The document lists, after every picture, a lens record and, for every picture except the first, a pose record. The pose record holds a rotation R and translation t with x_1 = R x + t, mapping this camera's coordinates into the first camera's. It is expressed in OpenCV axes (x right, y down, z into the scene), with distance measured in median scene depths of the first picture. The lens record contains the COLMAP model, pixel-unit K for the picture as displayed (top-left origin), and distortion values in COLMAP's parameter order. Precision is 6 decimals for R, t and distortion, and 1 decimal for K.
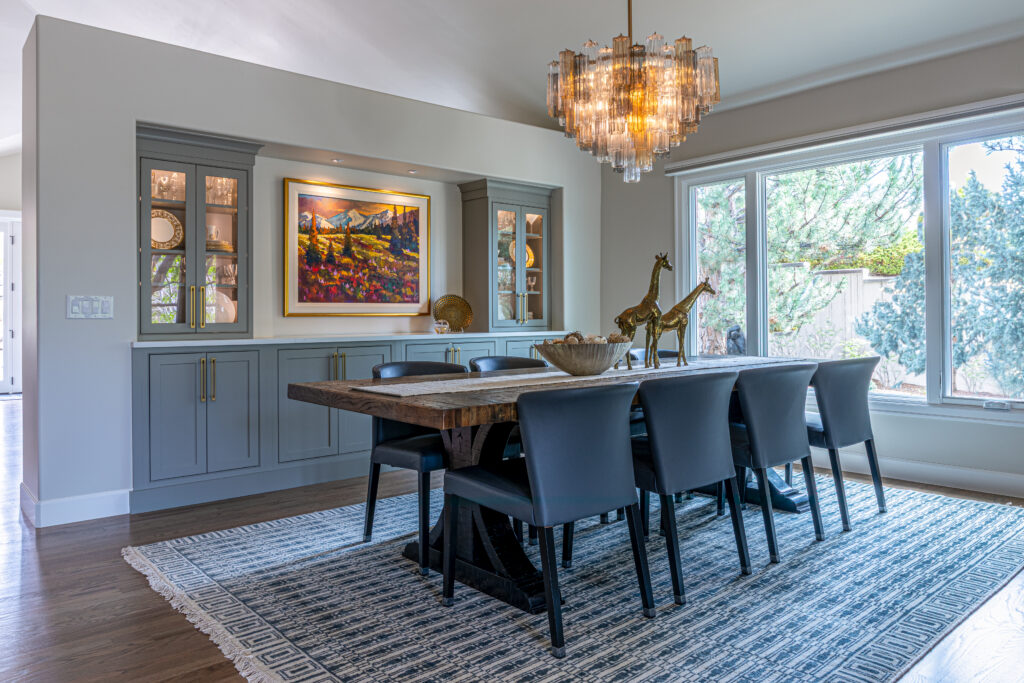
lens RADIAL K [[717.4, 0, 511.4], [0, 717.4, 343.7], [0, 0, 1]] dist [-0.007550, -0.001704]
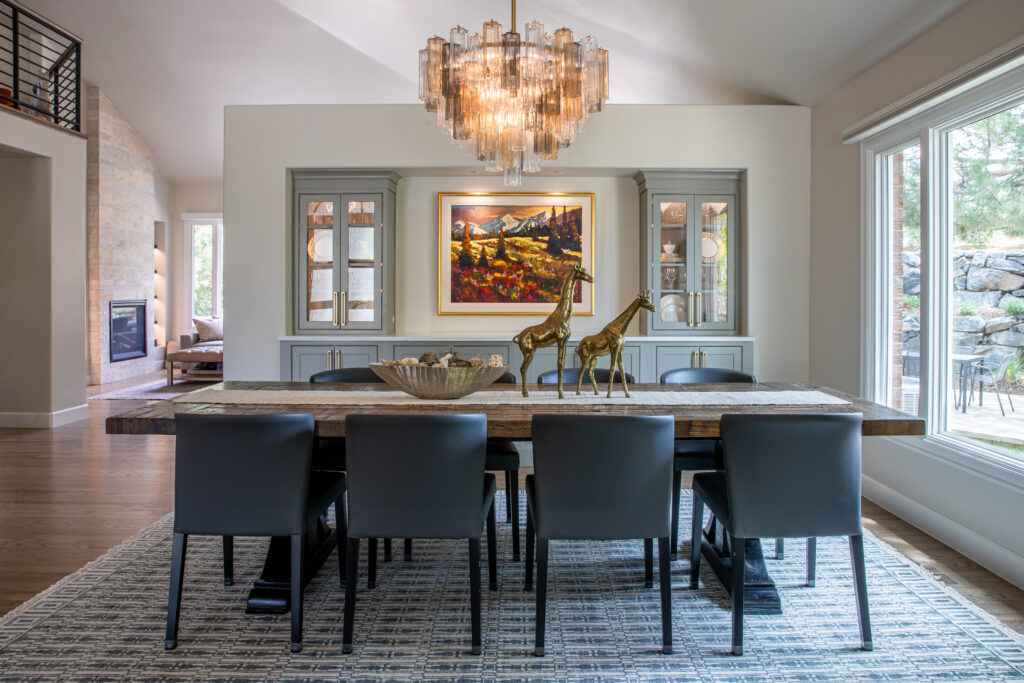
lens RADIAL K [[728.7, 0, 523.9], [0, 728.7, 300.7], [0, 0, 1]] dist [-0.053868, 0.000006]
pose [[0.755797, 0.015870, -0.654613, 0.501702], [-0.033221, 0.999348, -0.014128, -0.046015], [0.653962, 0.032424, 0.755832, 0.209169]]
